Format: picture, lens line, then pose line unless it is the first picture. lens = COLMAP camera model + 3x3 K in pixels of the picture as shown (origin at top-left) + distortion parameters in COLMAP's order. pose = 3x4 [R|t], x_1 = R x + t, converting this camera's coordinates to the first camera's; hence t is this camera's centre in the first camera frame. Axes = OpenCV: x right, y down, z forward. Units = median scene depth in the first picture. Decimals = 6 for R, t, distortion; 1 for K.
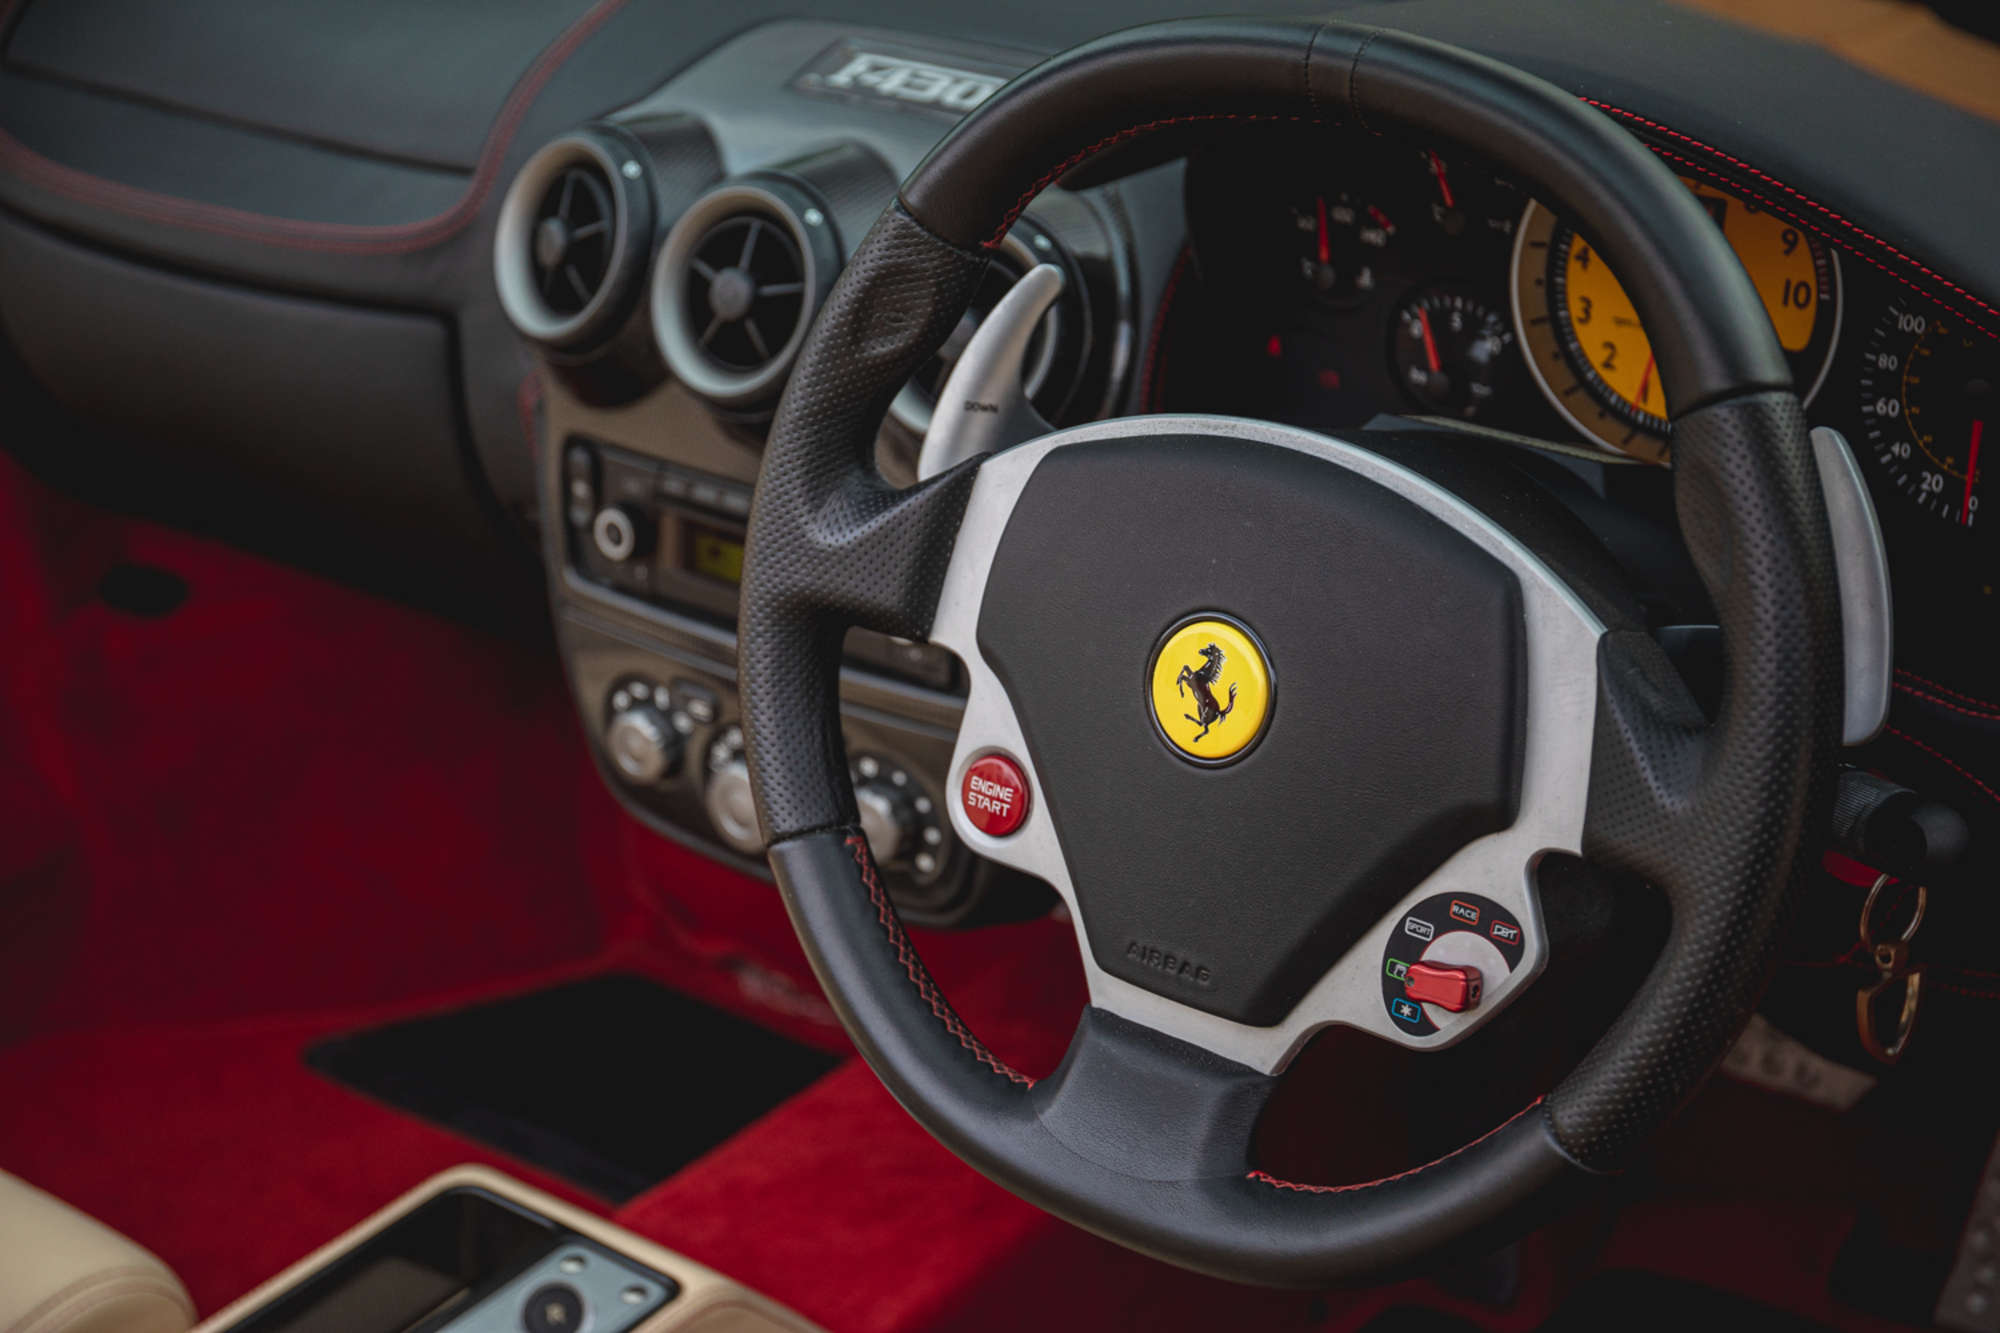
lens RADIAL K [[3529.7, 0, 1003.4], [0, 3529.7, 671.5], [0, 0, 1]] dist [0.081077, 0.000000]
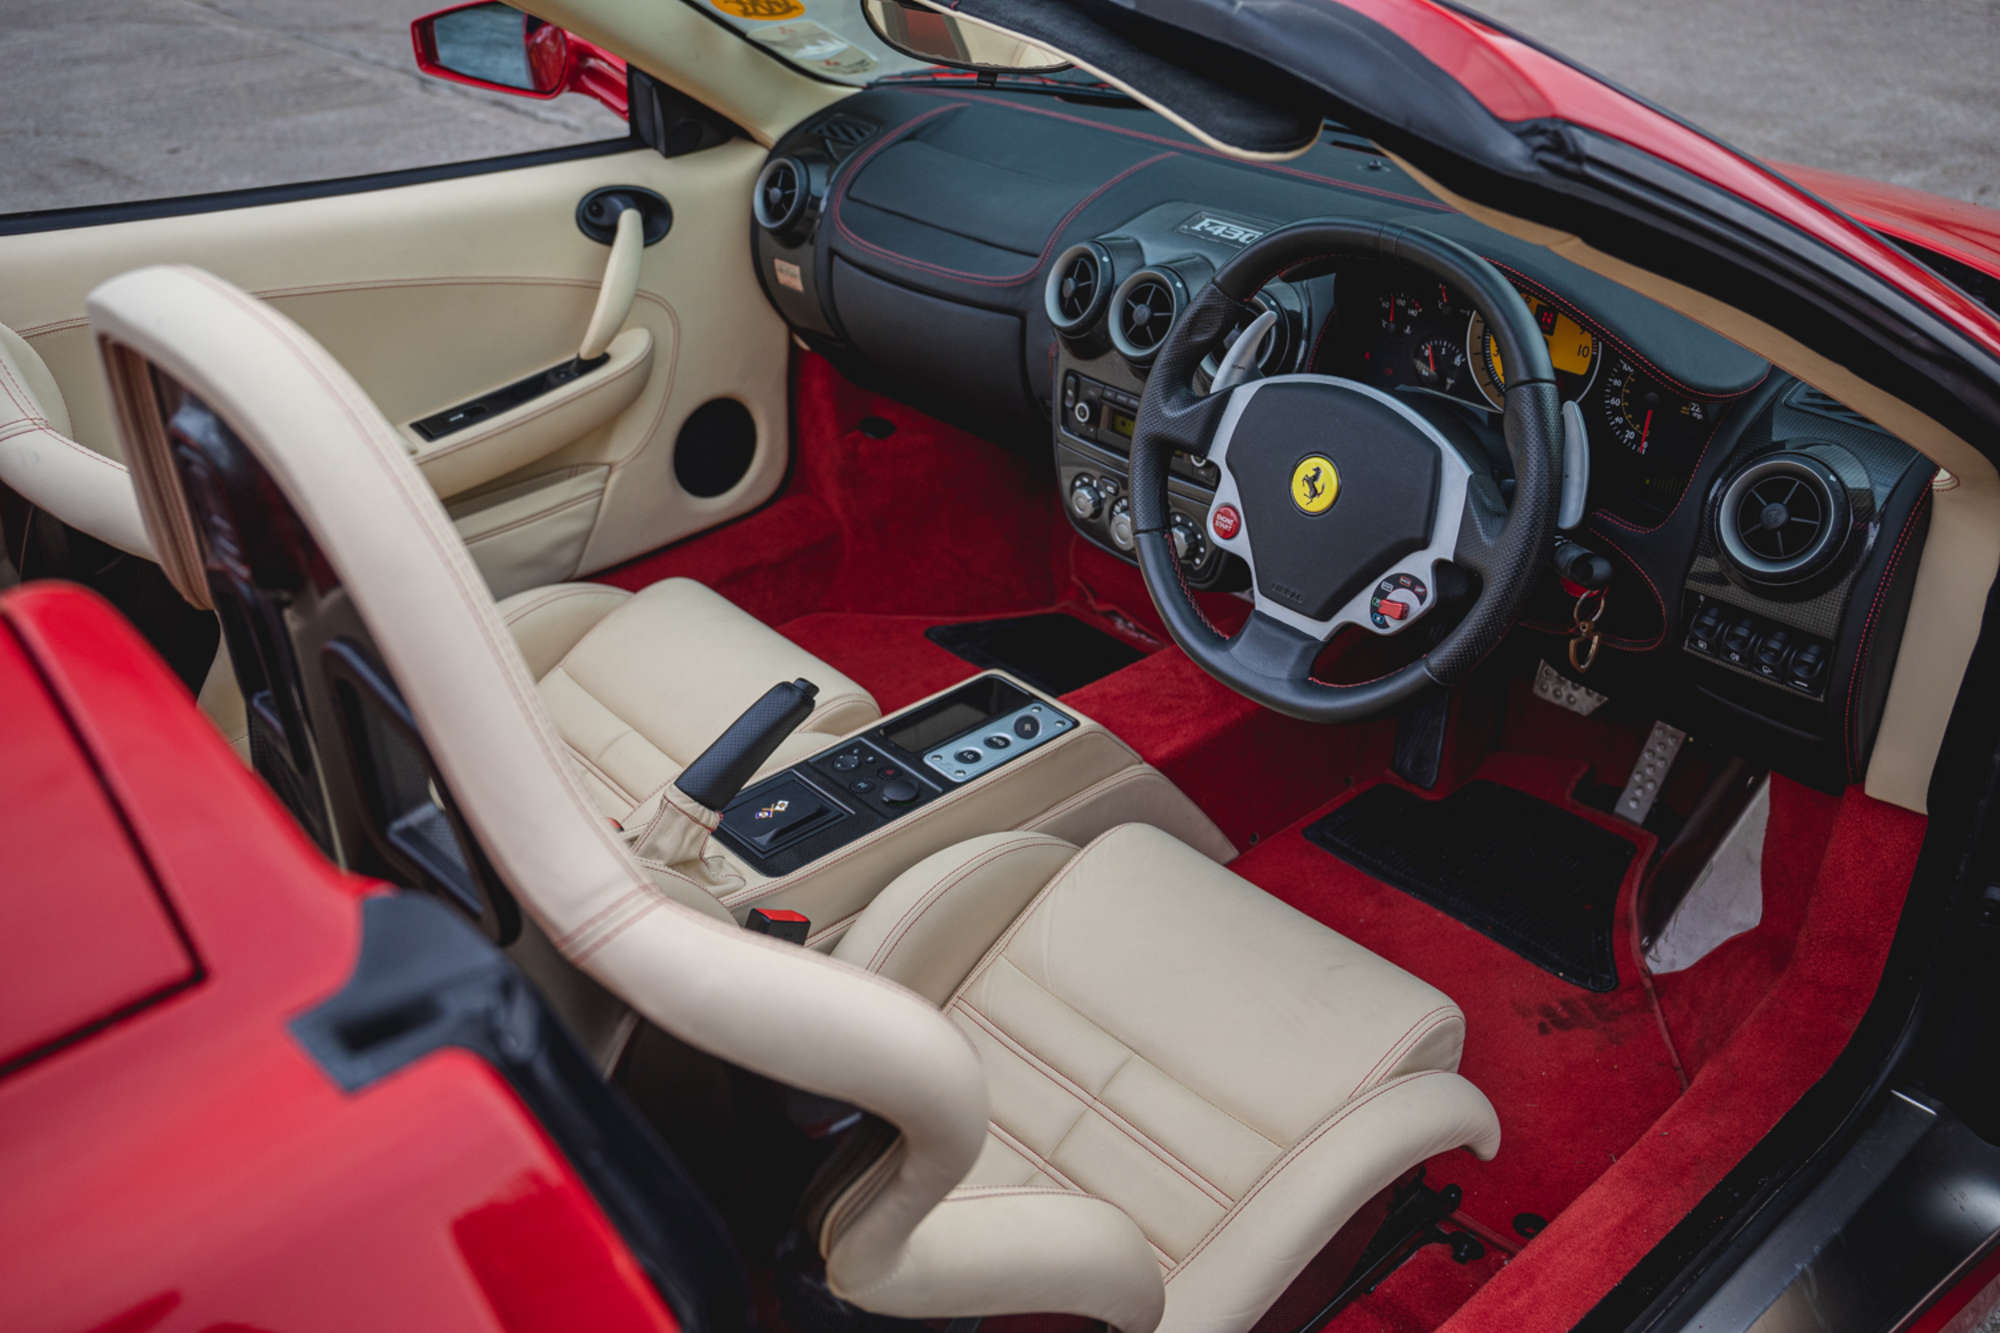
lens RADIAL K [[1758.0, 0, 993.5], [0, 1758.0, 672.8], [0, 0, 1]] dist [-0.075235, 0.026339]
pose [[0.984146, 0.109036, -0.139882, 0.019614], [-0.096449, 0.990905, 0.093831, 0.037394], [0.148841, -0.078852, 0.985712, -0.237450]]
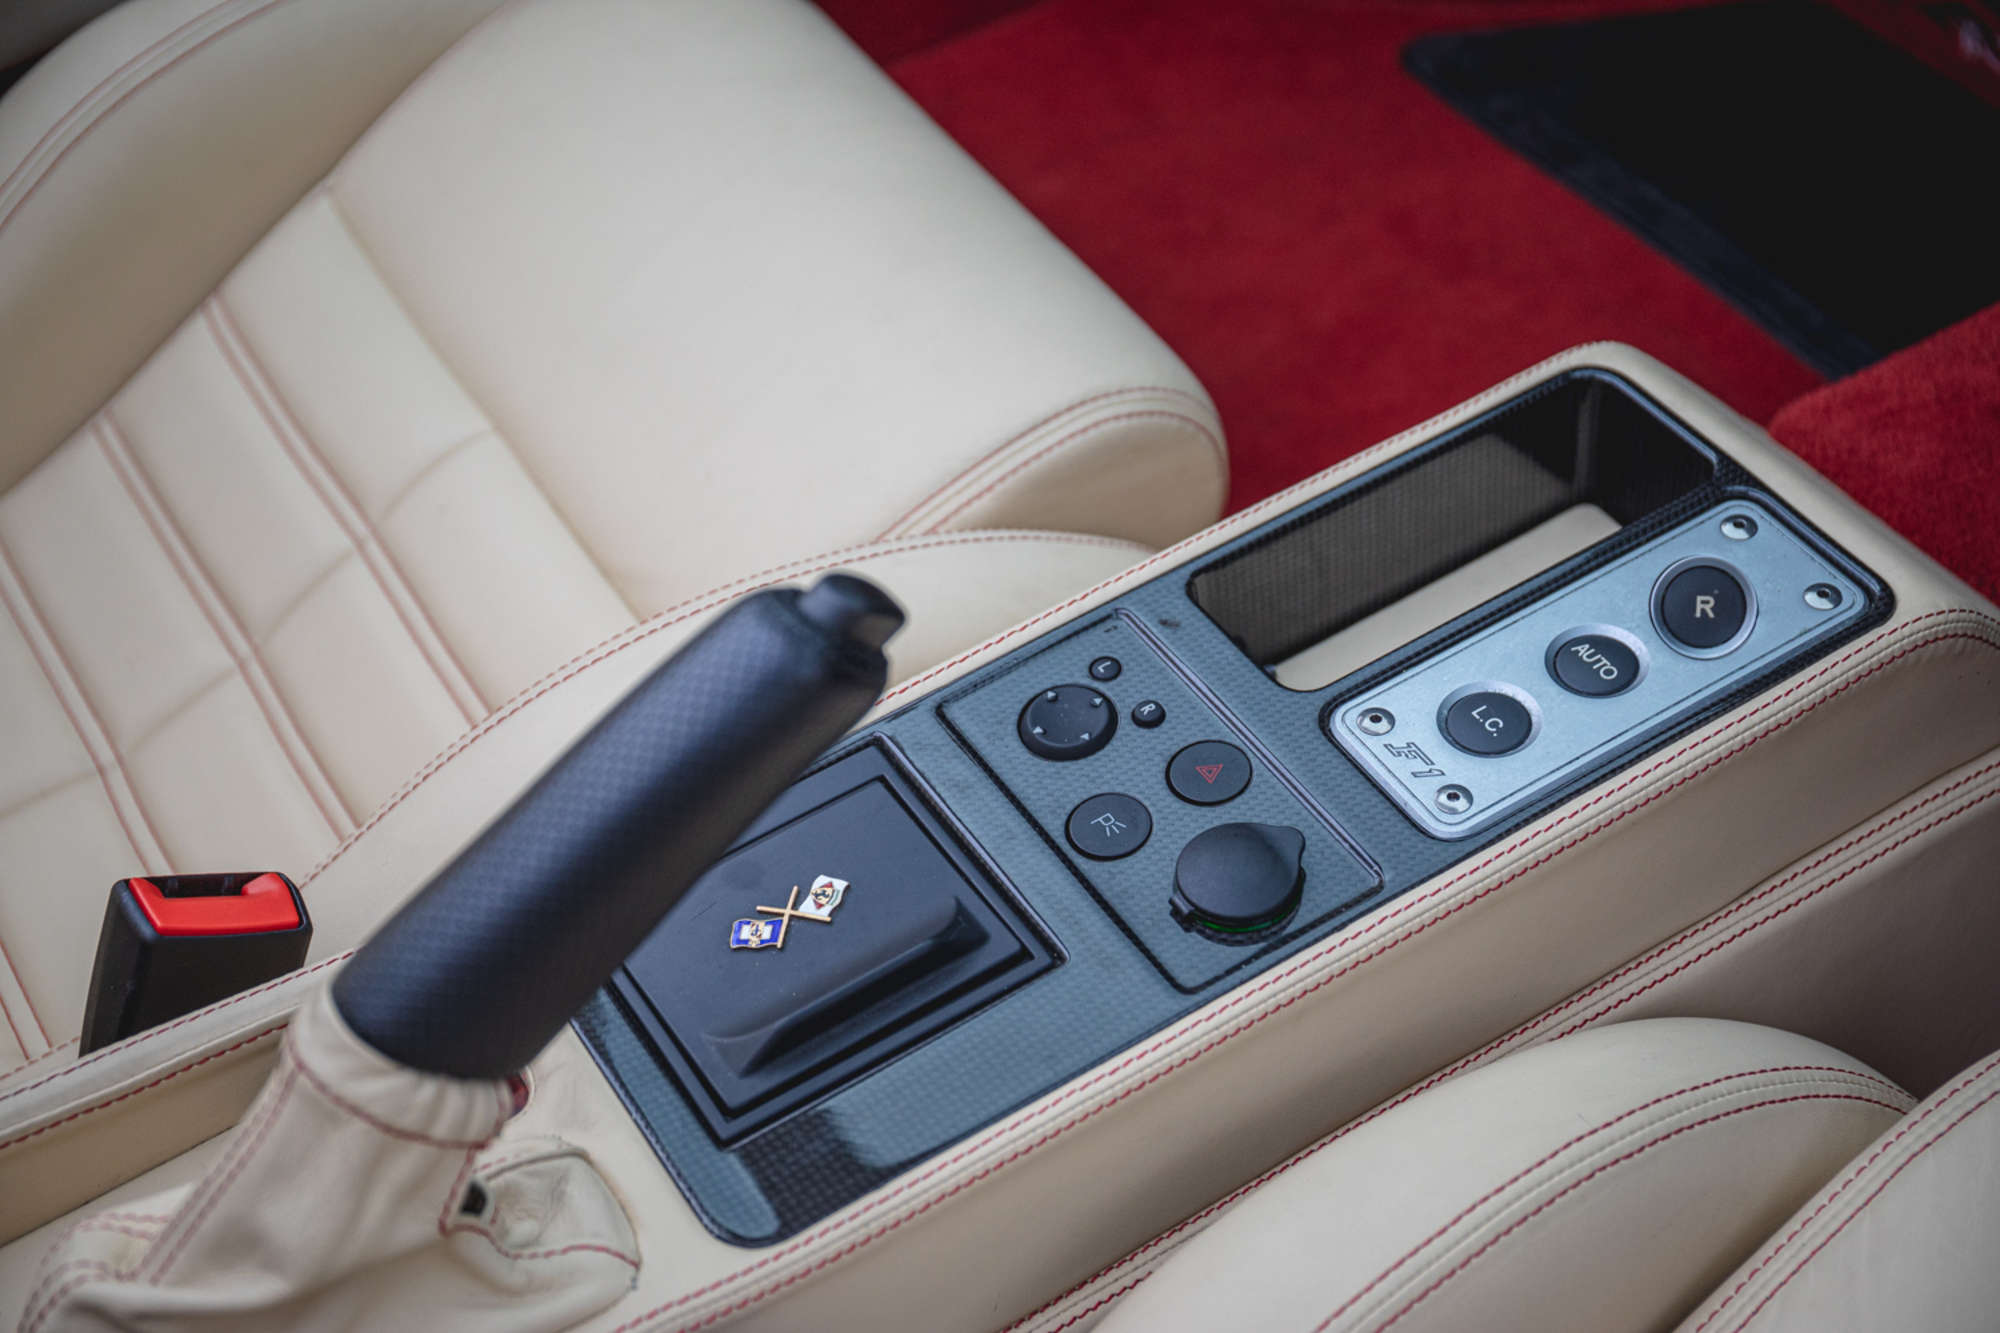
lens RADIAL K [[3150.0, 0, 998.8], [0, 3150.0, 667.8], [0, 0, 1]] dist [0.082736, 0.000000]
pose [[0.942073, 0.198677, -0.270232, -0.101759], [-0.097037, 0.932674, 0.347423, -0.014358], [0.321063, -0.301075, 0.897927, 0.456733]]
